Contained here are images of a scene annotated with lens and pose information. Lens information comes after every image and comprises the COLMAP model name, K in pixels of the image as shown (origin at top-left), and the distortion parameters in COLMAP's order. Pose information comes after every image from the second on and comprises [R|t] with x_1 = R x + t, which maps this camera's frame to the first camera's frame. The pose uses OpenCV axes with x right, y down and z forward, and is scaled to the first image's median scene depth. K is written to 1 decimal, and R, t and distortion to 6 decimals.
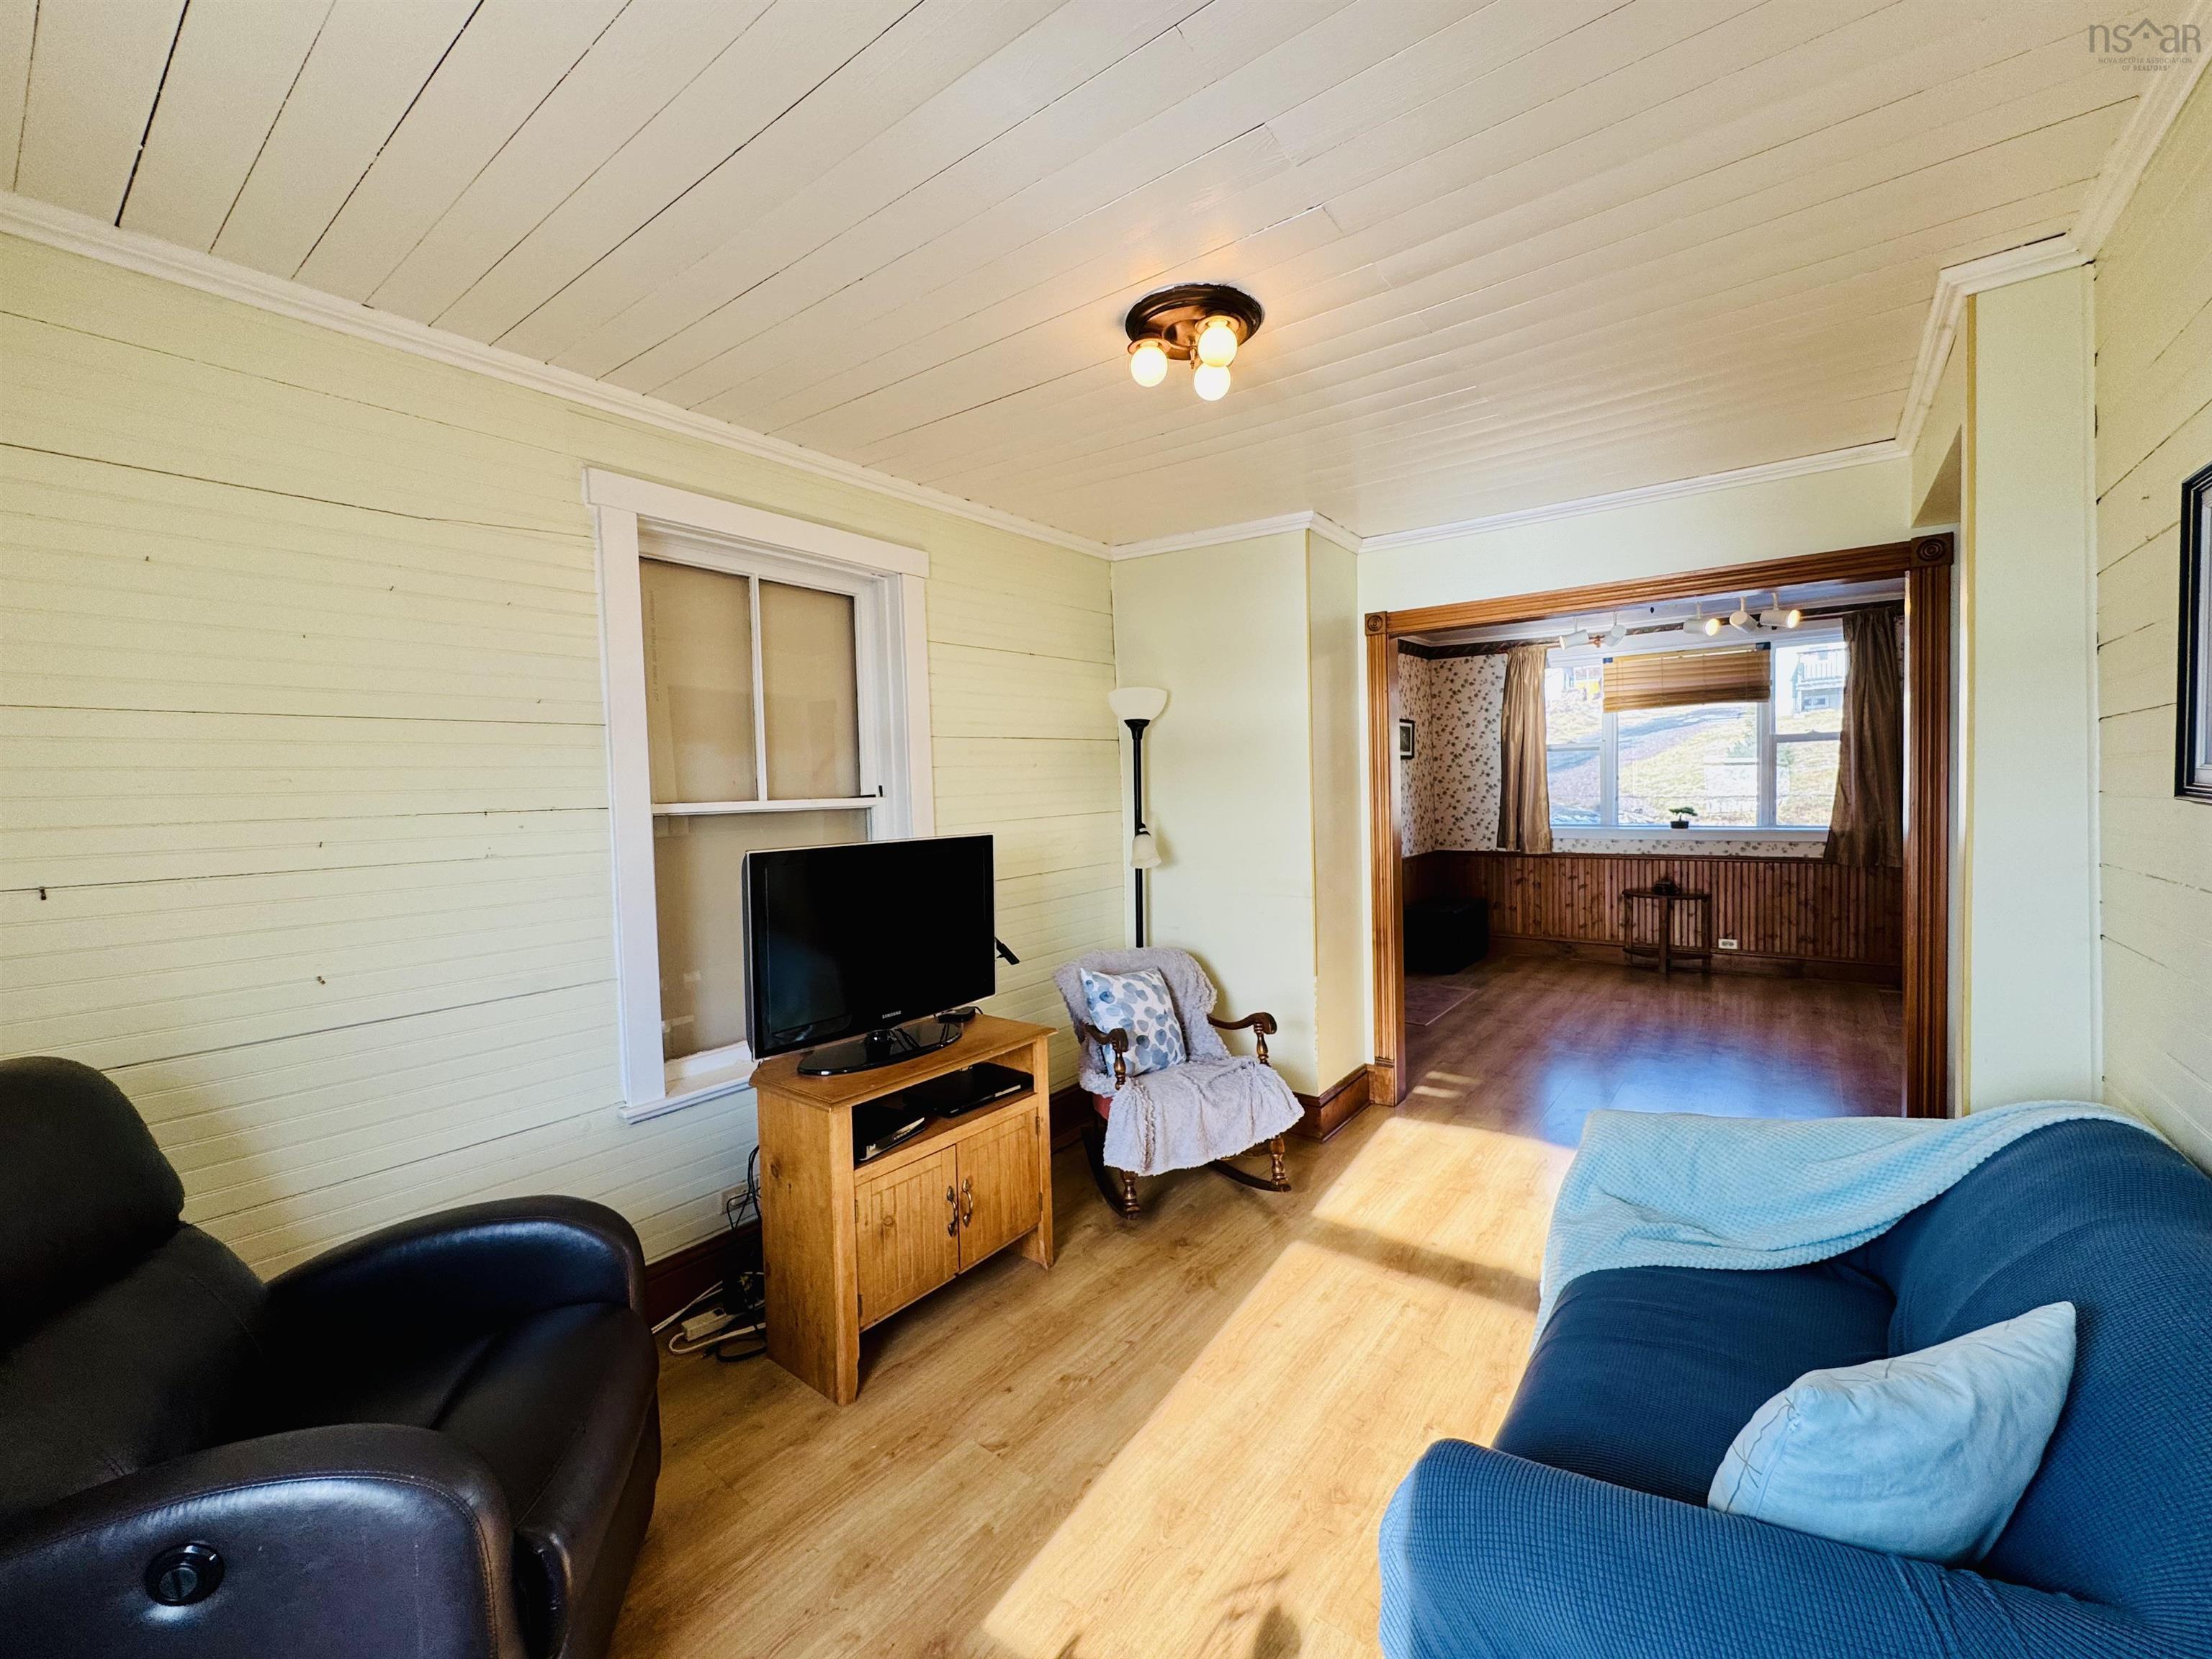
lens RADIAL K [[881.5, 0, 1107.1], [0, 881.5, 825.6], [0, 0, 1]] dist [-0.000649, -0.000570]
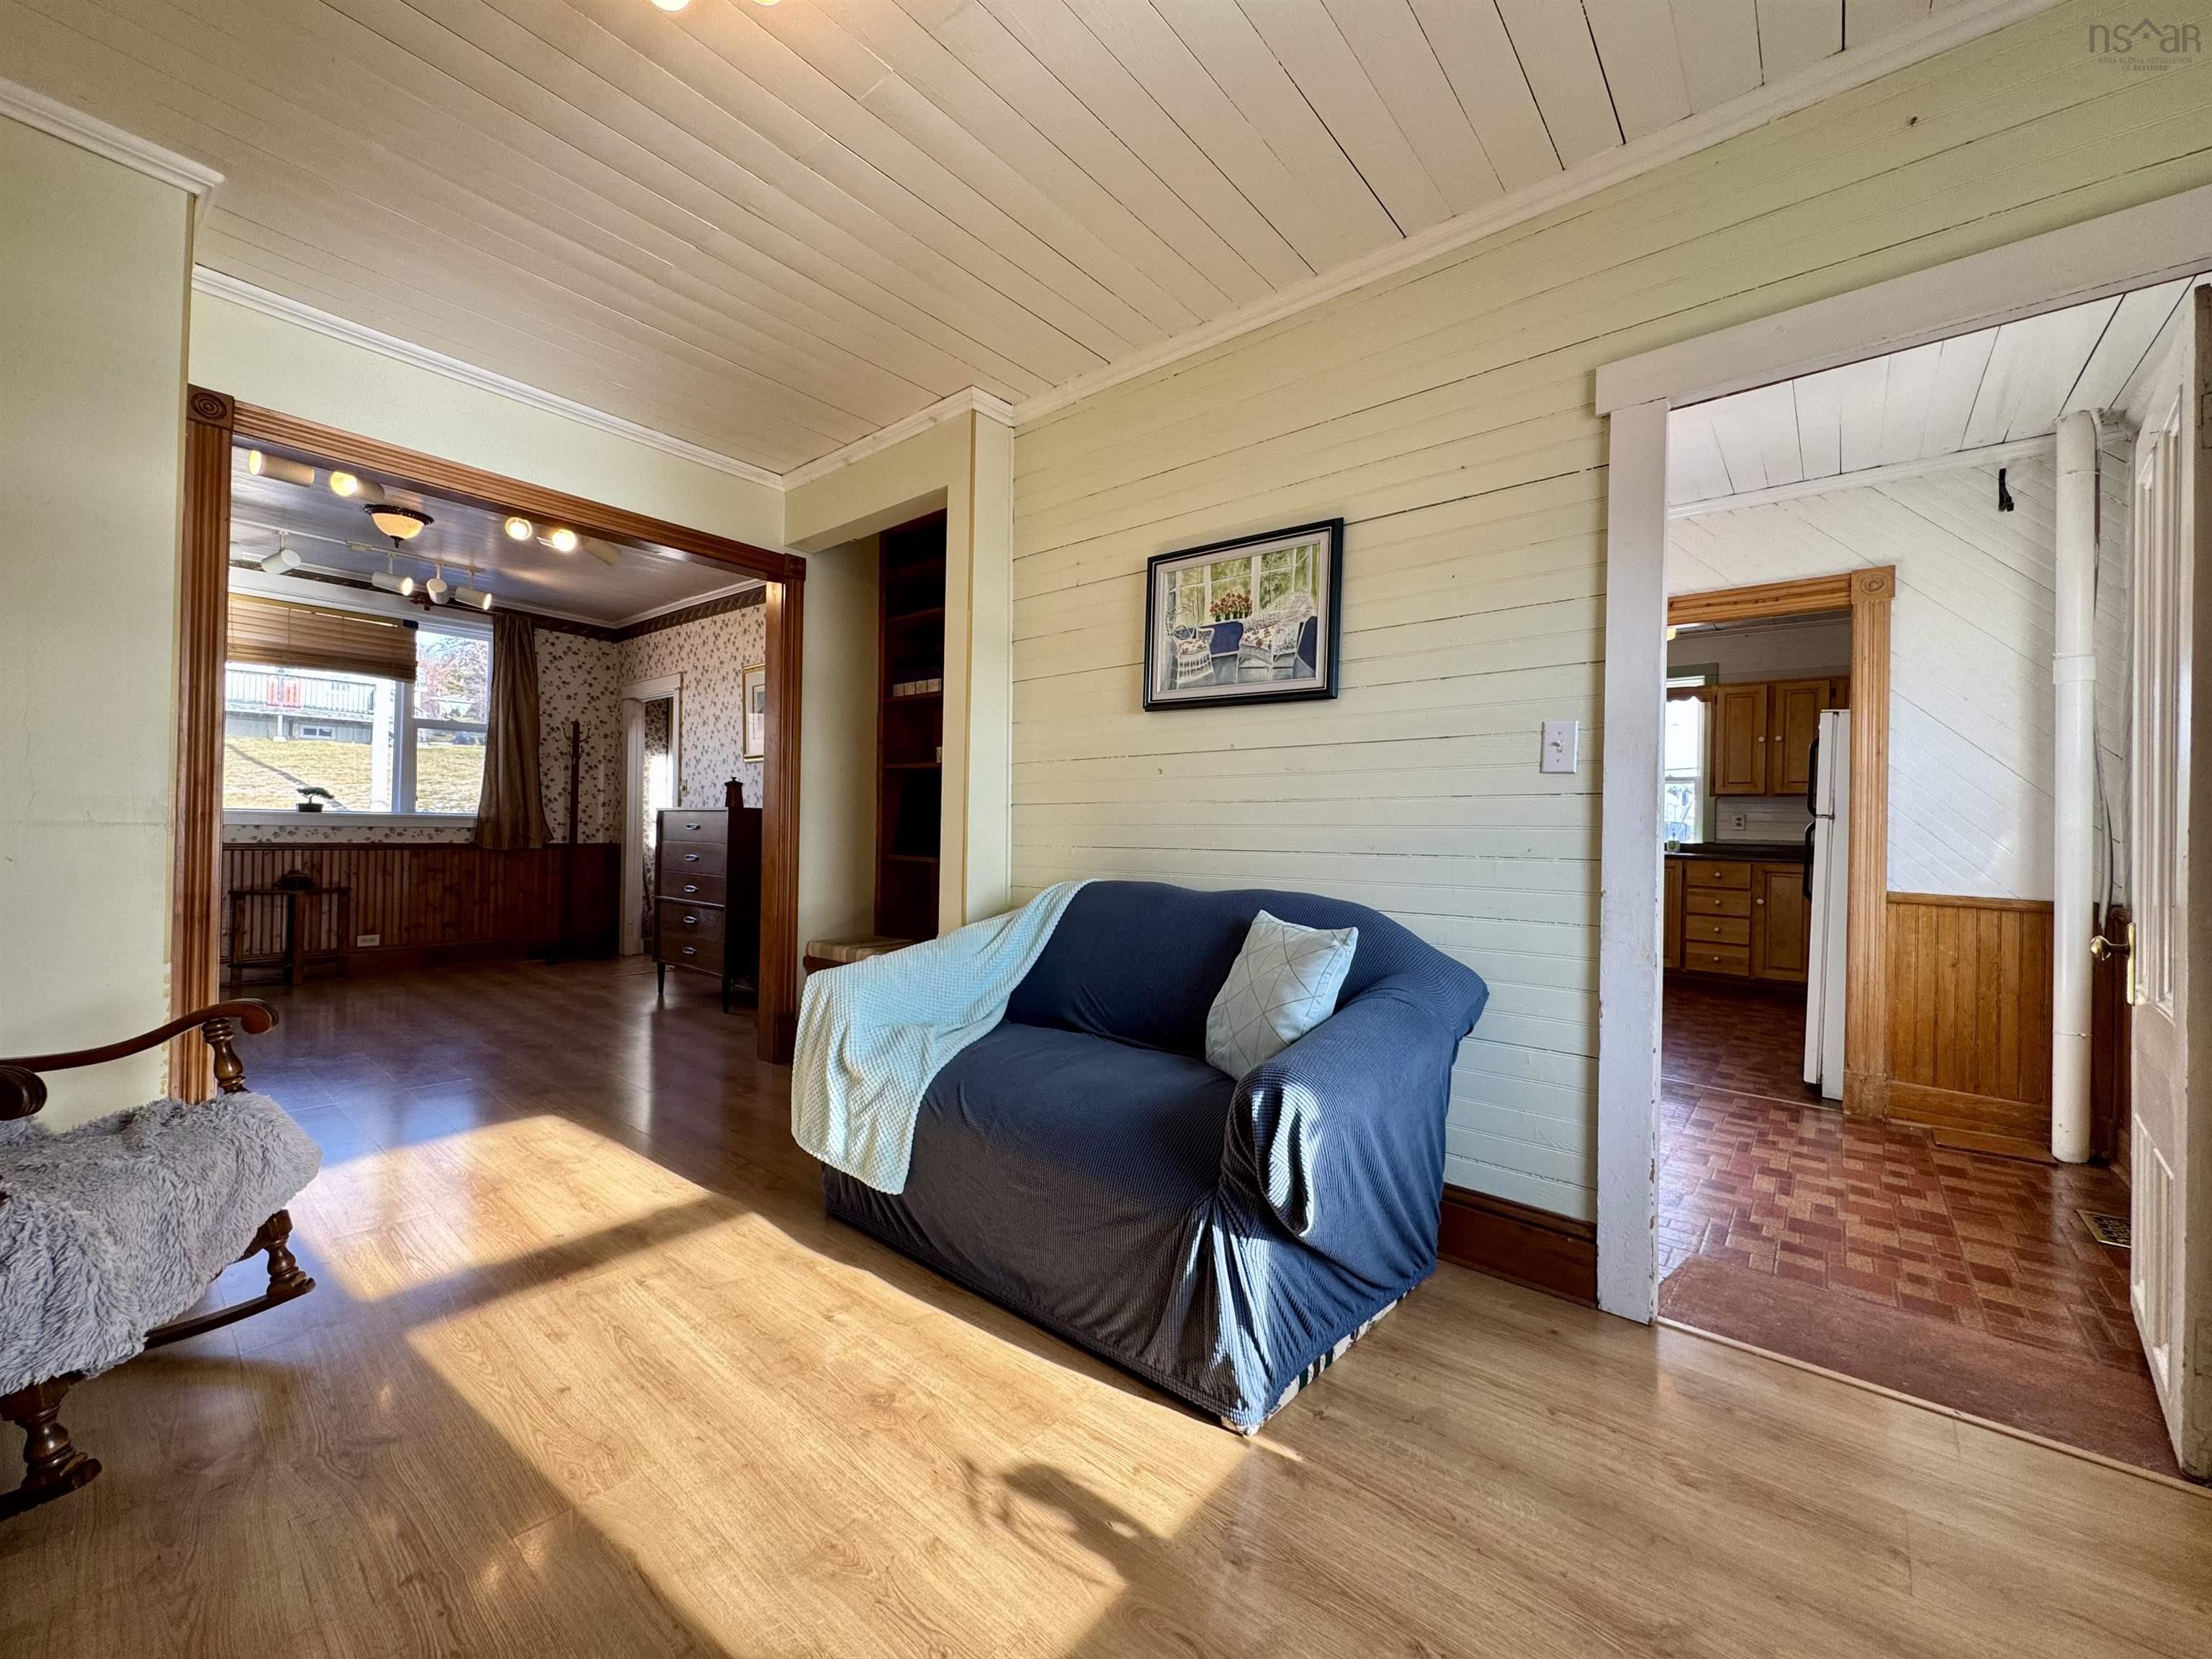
lens RADIAL K [[881.5, 0, 1105.5], [0, 881.5, 822.4], [0, 0, 1]] dist [-0.000649, -0.000570]
pose [[0.040433, 0.037025, 0.998496, -0.167879], [0.022276, 0.999031, -0.037946, 0.062099], [-0.998934, 0.023776, 0.039569, 0.198802]]
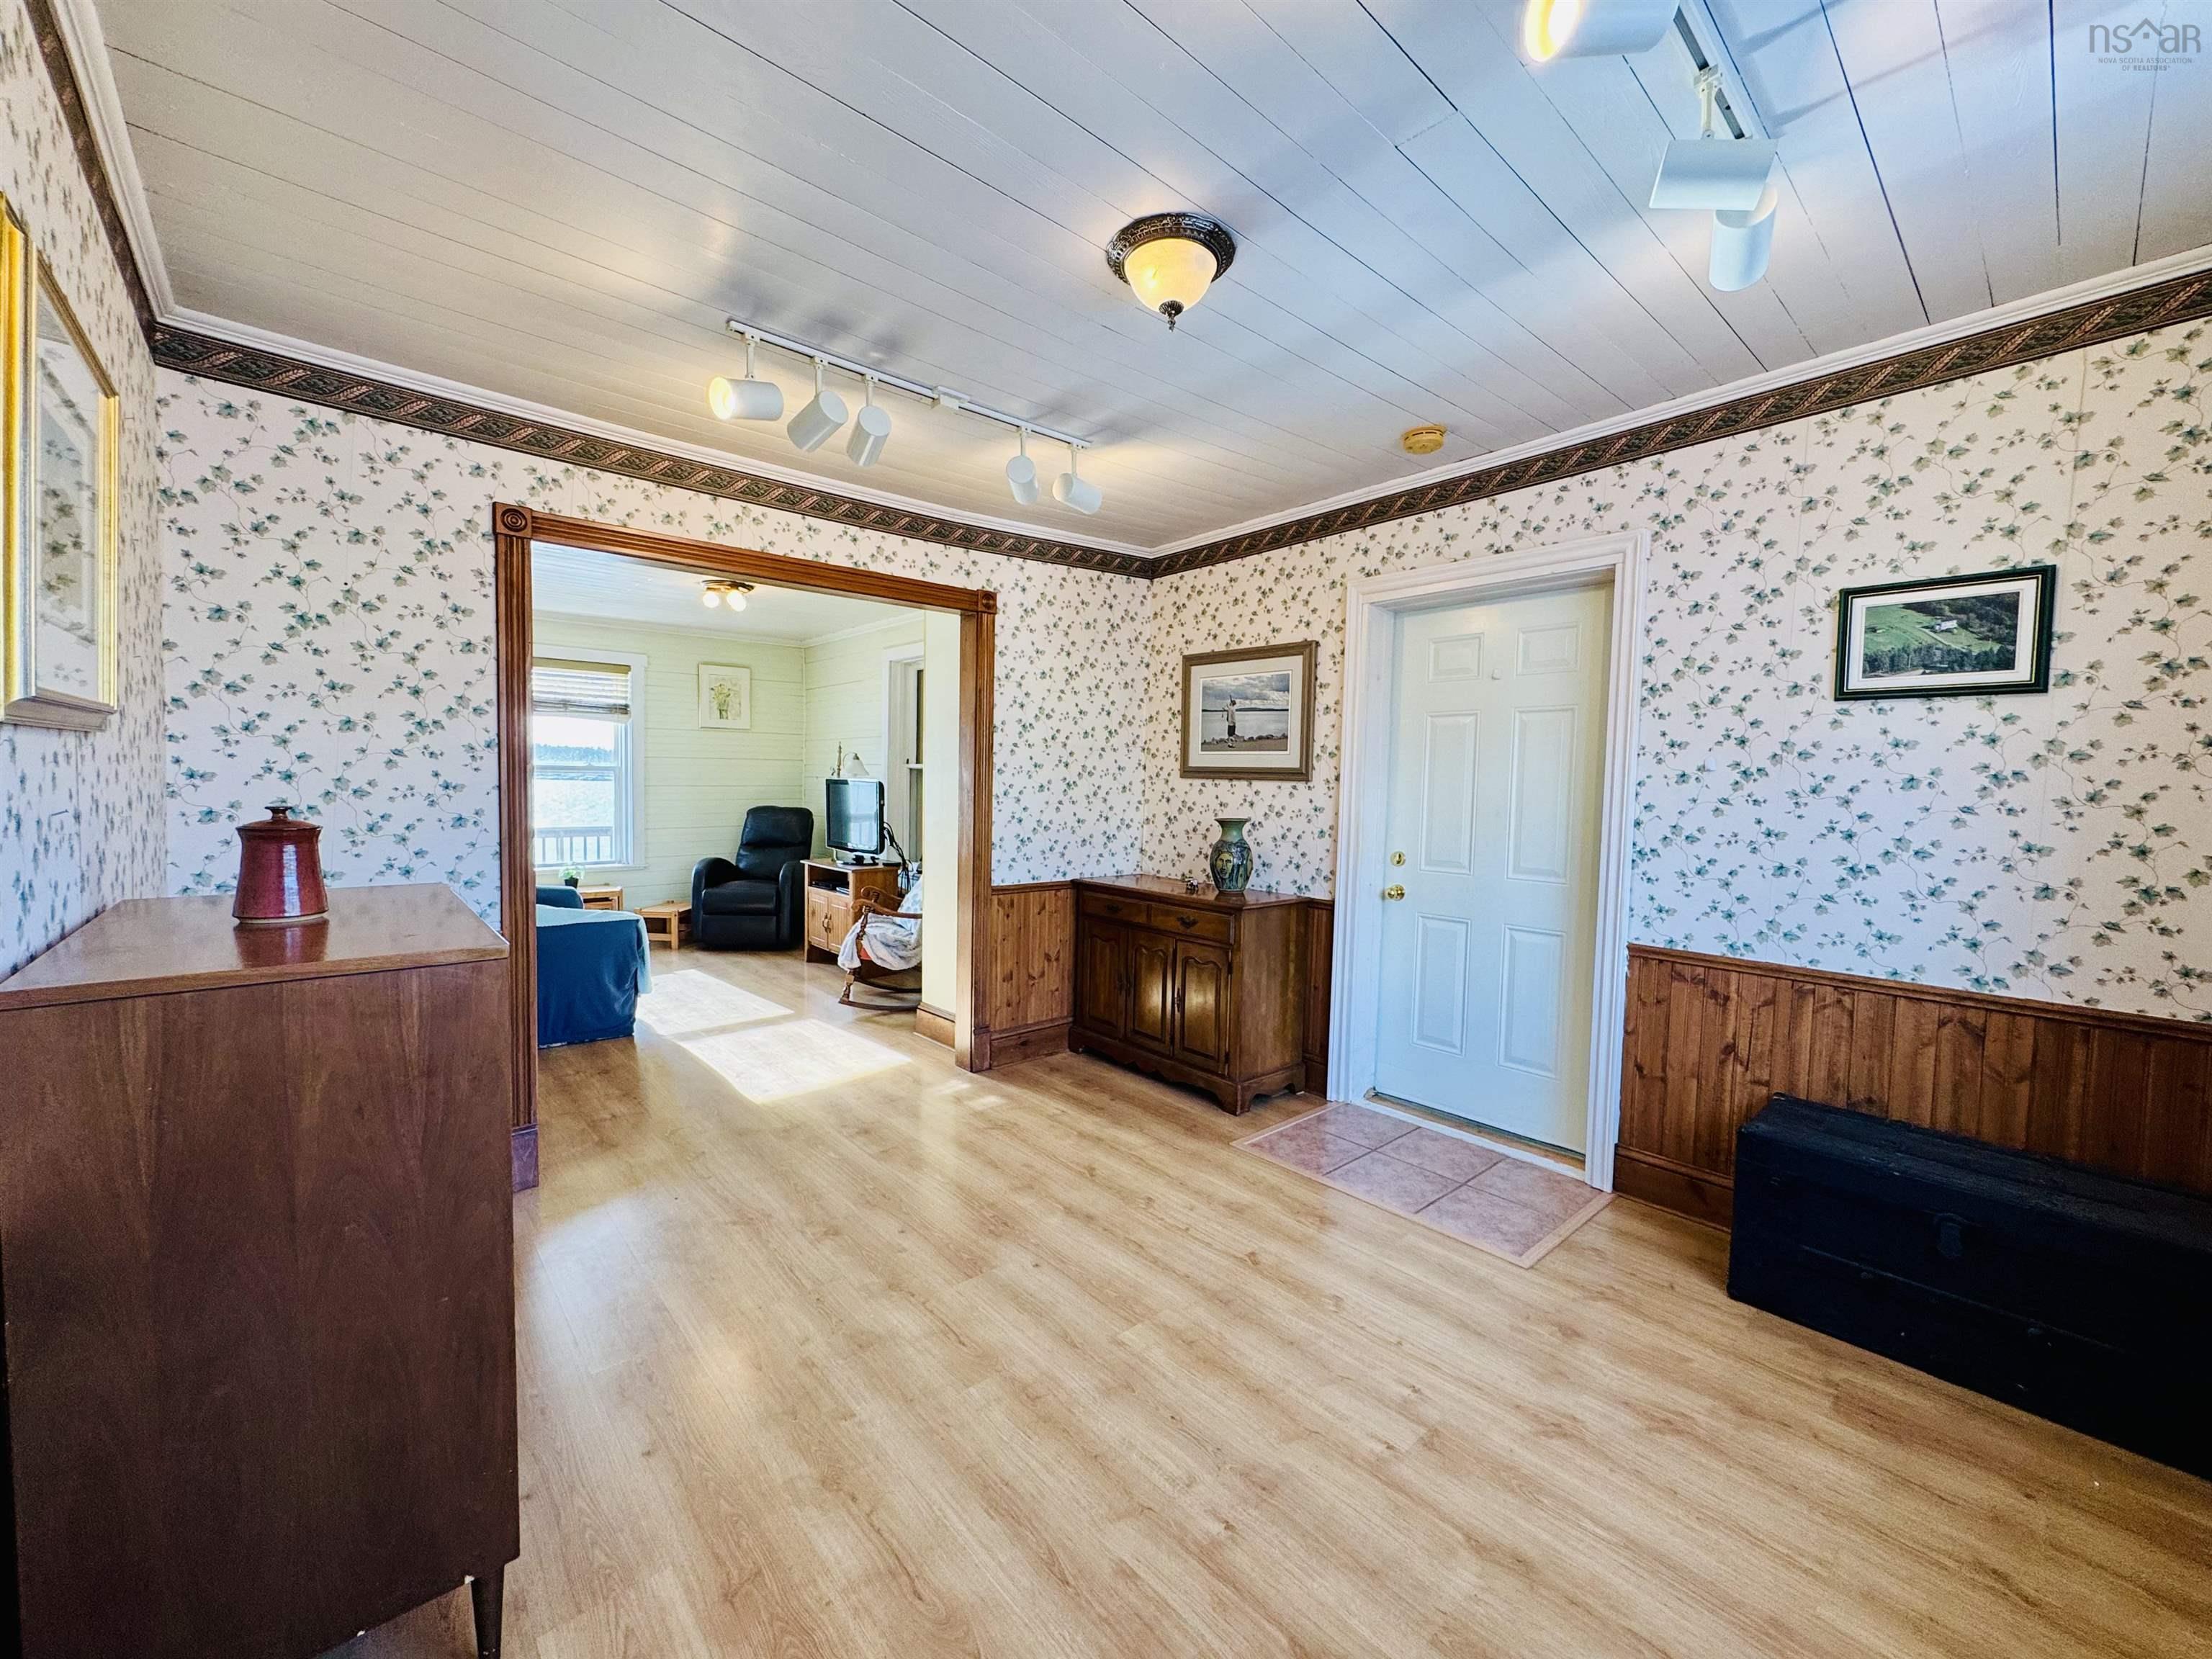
lens RADIAL K [[881.5, 0, 1103.2], [0, 881.5, 825.7], [0, 0, 1]] dist [-0.000649, -0.000570]
pose [[-0.184575, 0.077489, -0.979759, 0.776411], [-0.054347, 0.994557, 0.088898, -0.041075], [0.981315, 0.069655, -0.179359, 0.797833]]
